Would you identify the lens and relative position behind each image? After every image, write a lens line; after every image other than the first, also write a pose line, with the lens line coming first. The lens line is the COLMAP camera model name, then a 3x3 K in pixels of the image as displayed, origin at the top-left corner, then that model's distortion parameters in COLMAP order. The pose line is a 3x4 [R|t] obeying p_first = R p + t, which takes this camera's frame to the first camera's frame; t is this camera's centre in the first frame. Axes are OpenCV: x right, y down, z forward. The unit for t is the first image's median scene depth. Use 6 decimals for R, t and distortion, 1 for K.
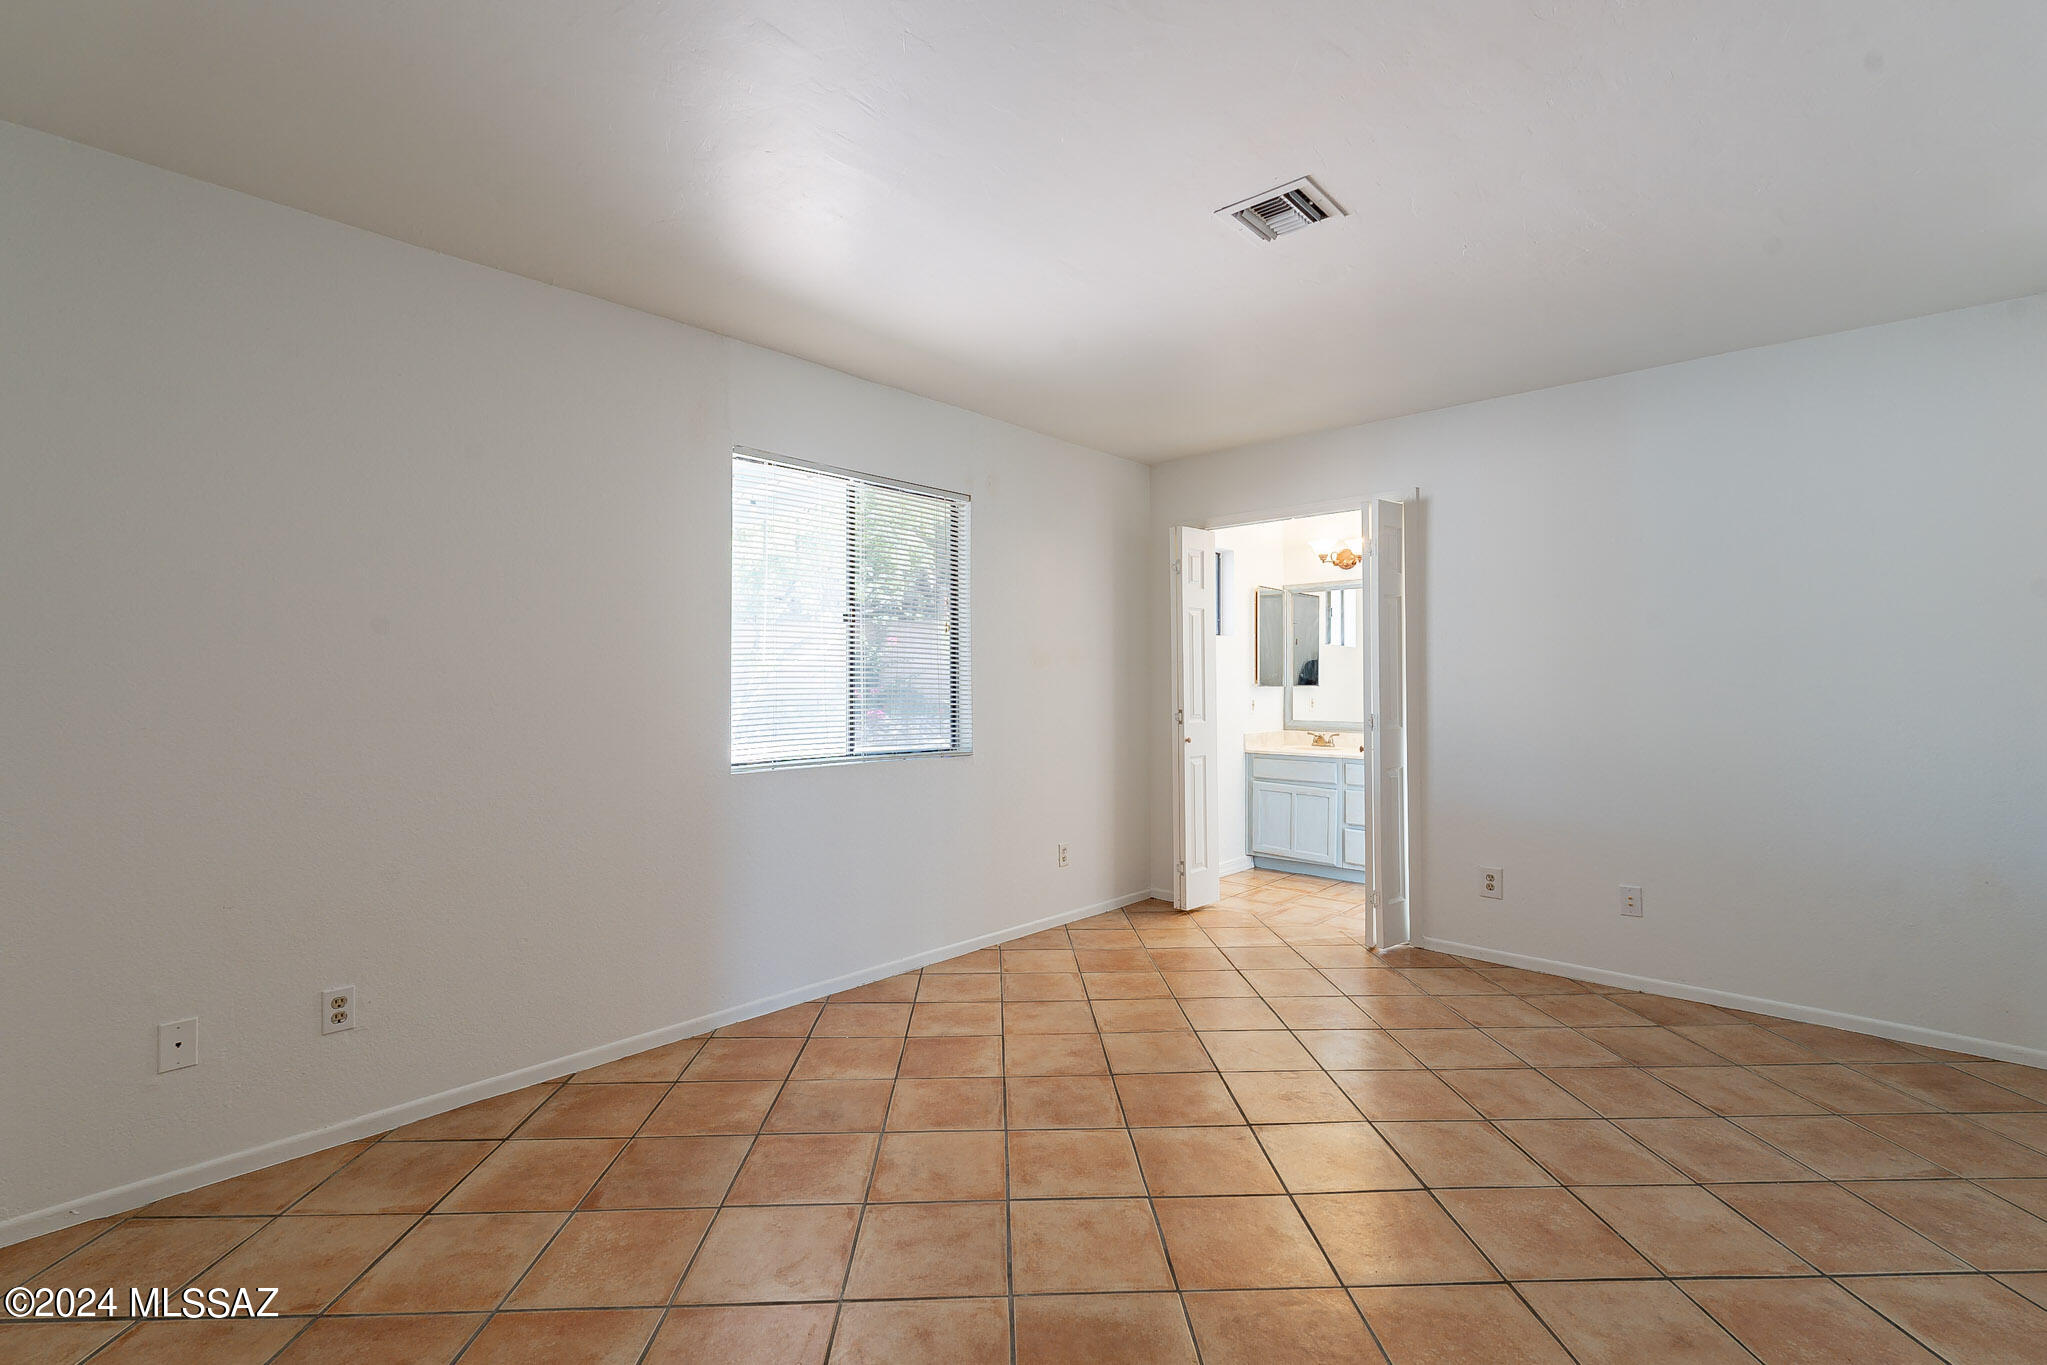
lens RADIAL K [[901.7, 0, 1020.6], [0, 901.7, 661.5], [0, 0, 1]] dist [-0.001232, 0.001150]
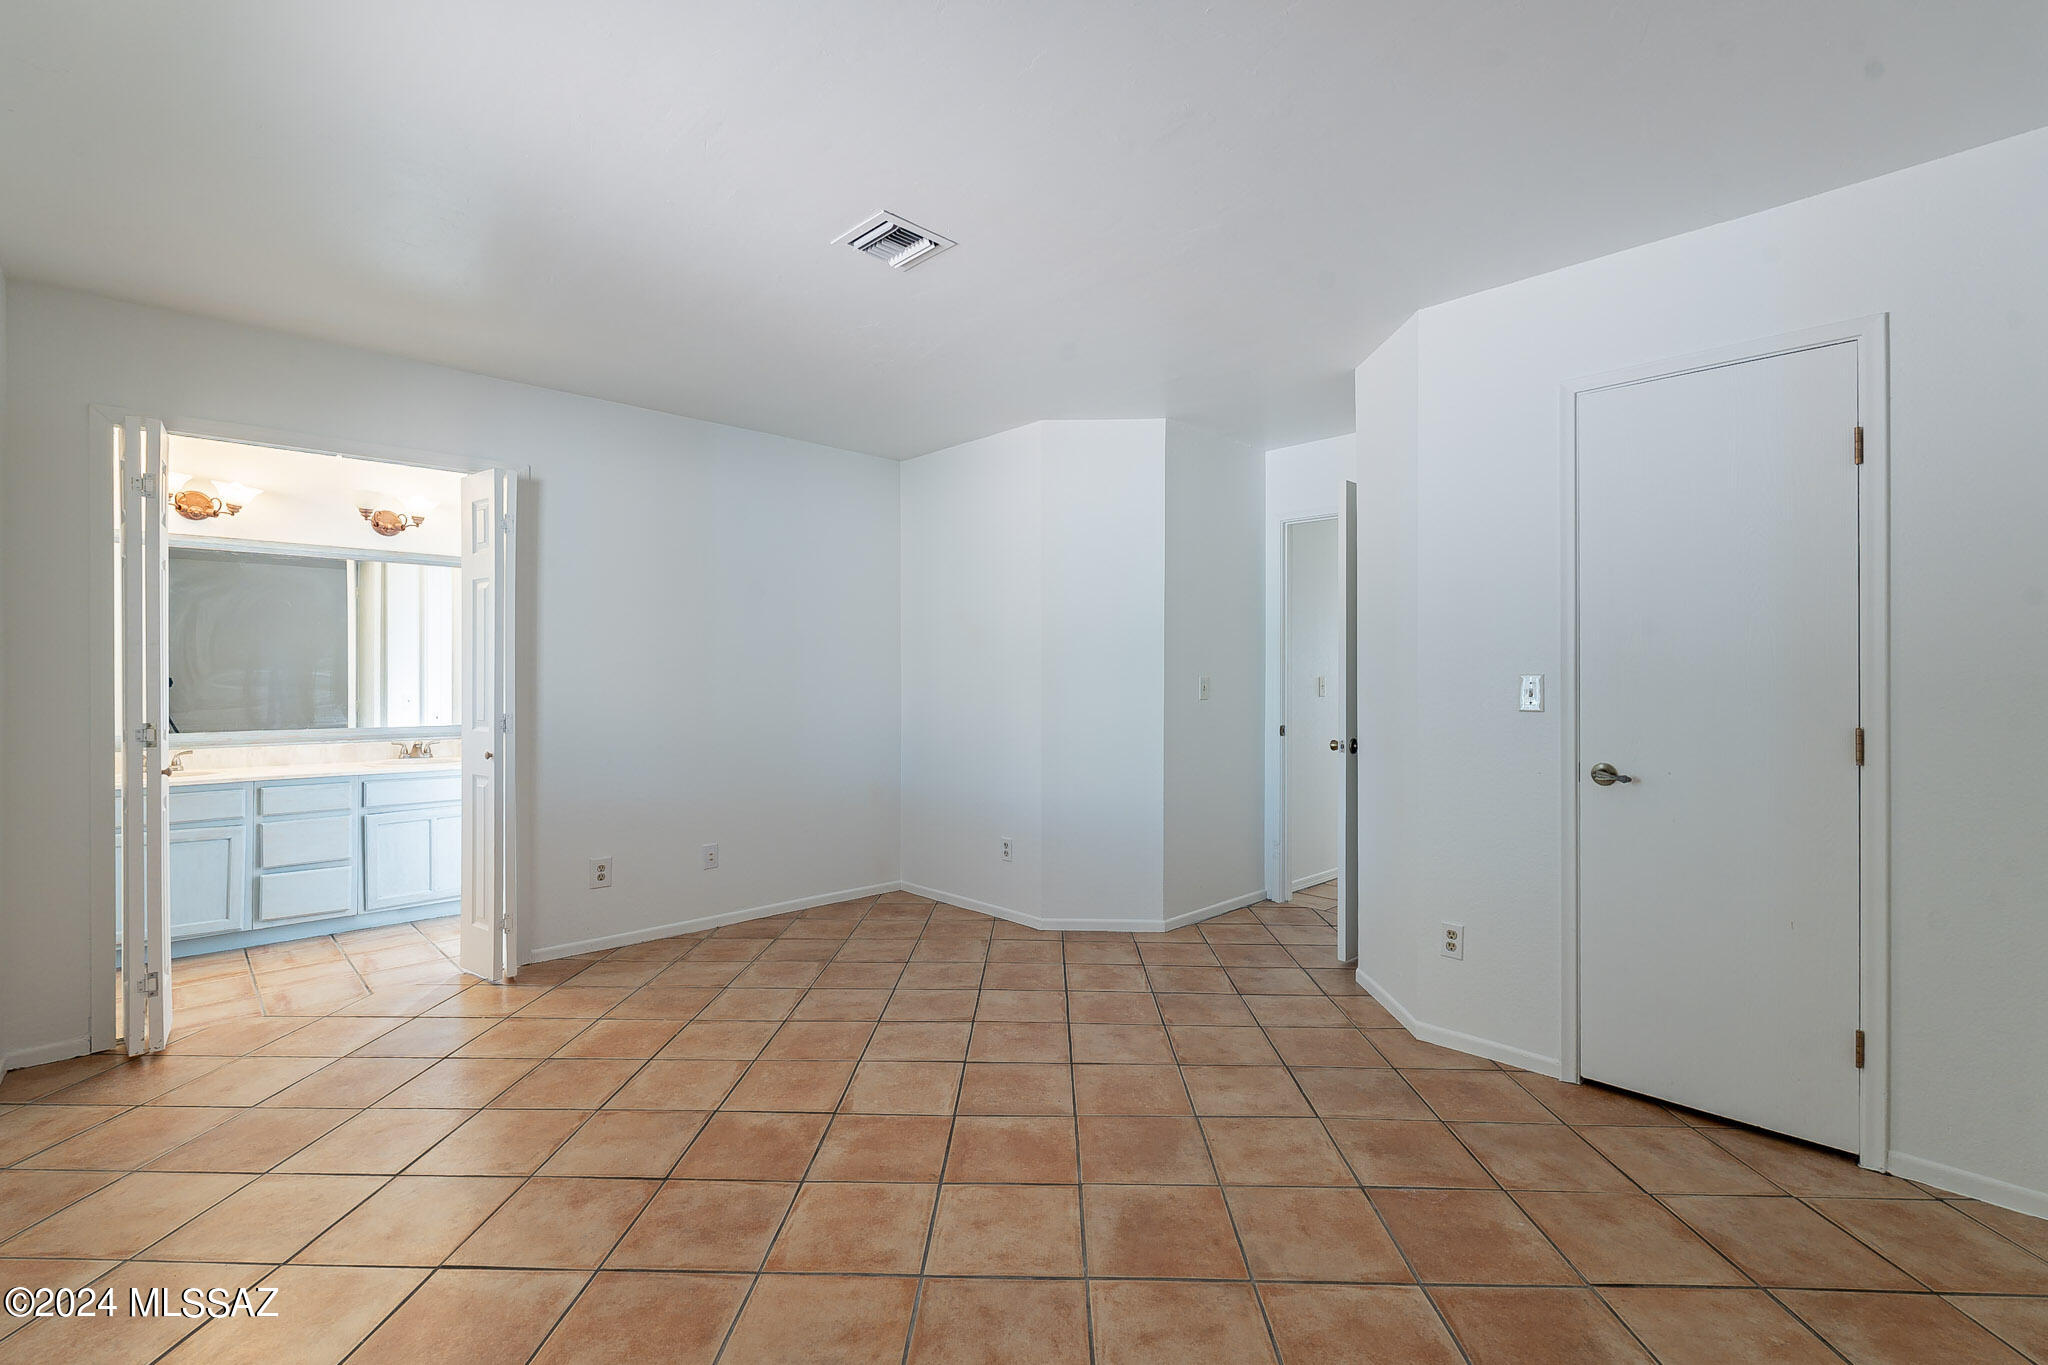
lens RADIAL K [[902.1, 0, 1018.0], [0, 902.1, 673.6], [0, 0, 1]] dist [-0.001232, 0.001150]
pose [[0.066739, 0.003892, 0.997763, -0.725748], [-0.021379, 0.999768, -0.002470, 0.017696], [-0.997541, -0.021166, 0.066807, 0.717927]]
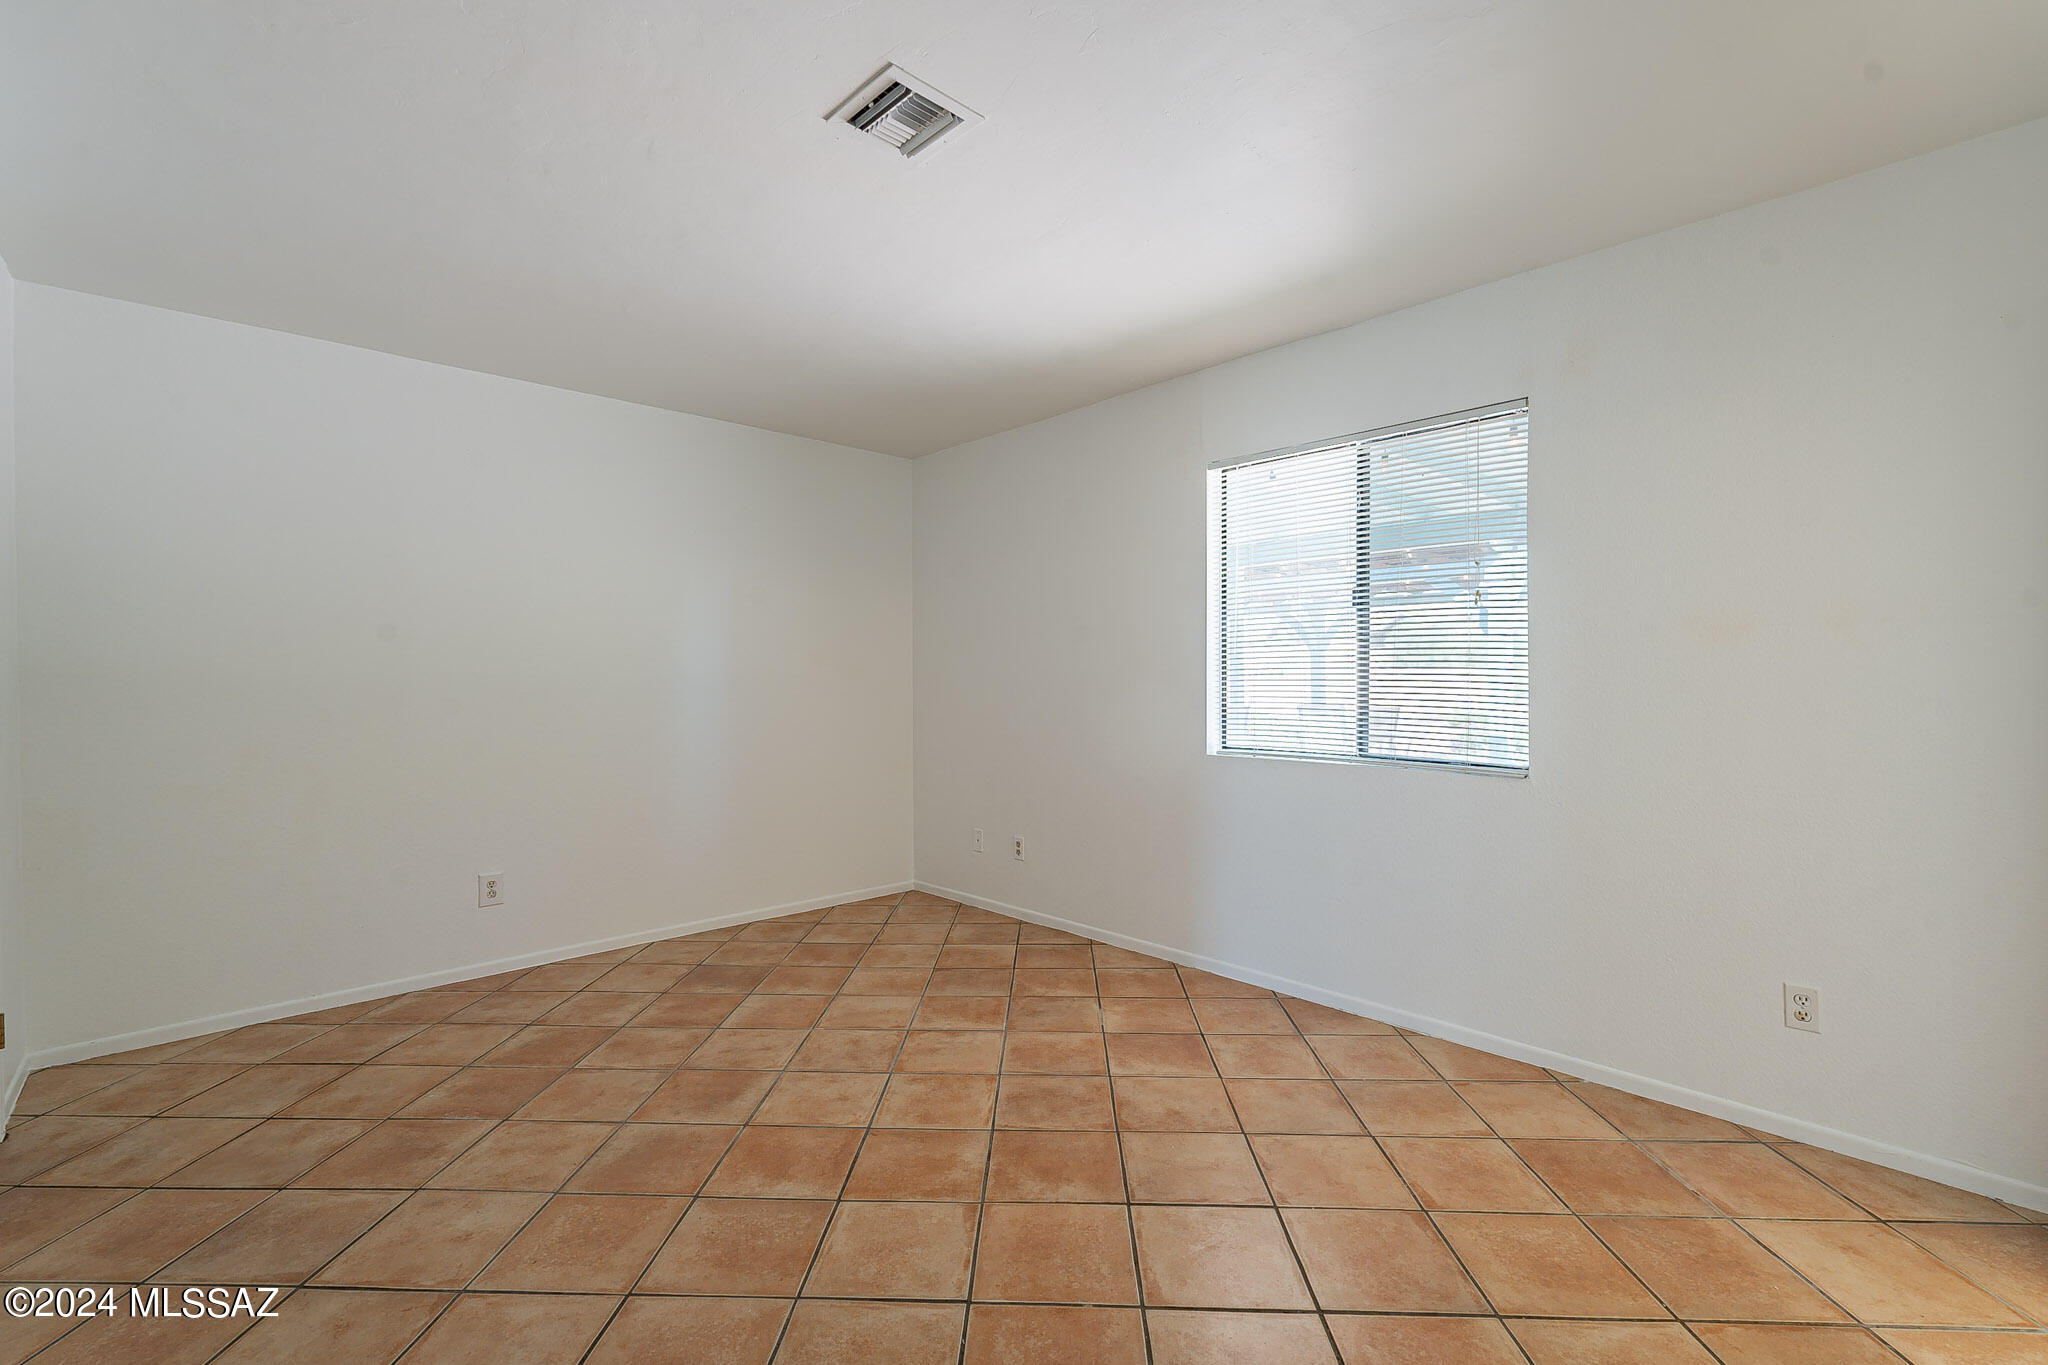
lens RADIAL K [[902.1, 0, 1029.9], [0, 902.1, 684.5], [0, 0, 1]] dist [-0.001232, 0.001150]
pose [[-0.064847, 0.011031, -0.997834, 1.054310], [0.027658, 0.999575, 0.009253, 0.025244], [0.997512, -0.026998, -0.065125, 1.082239]]
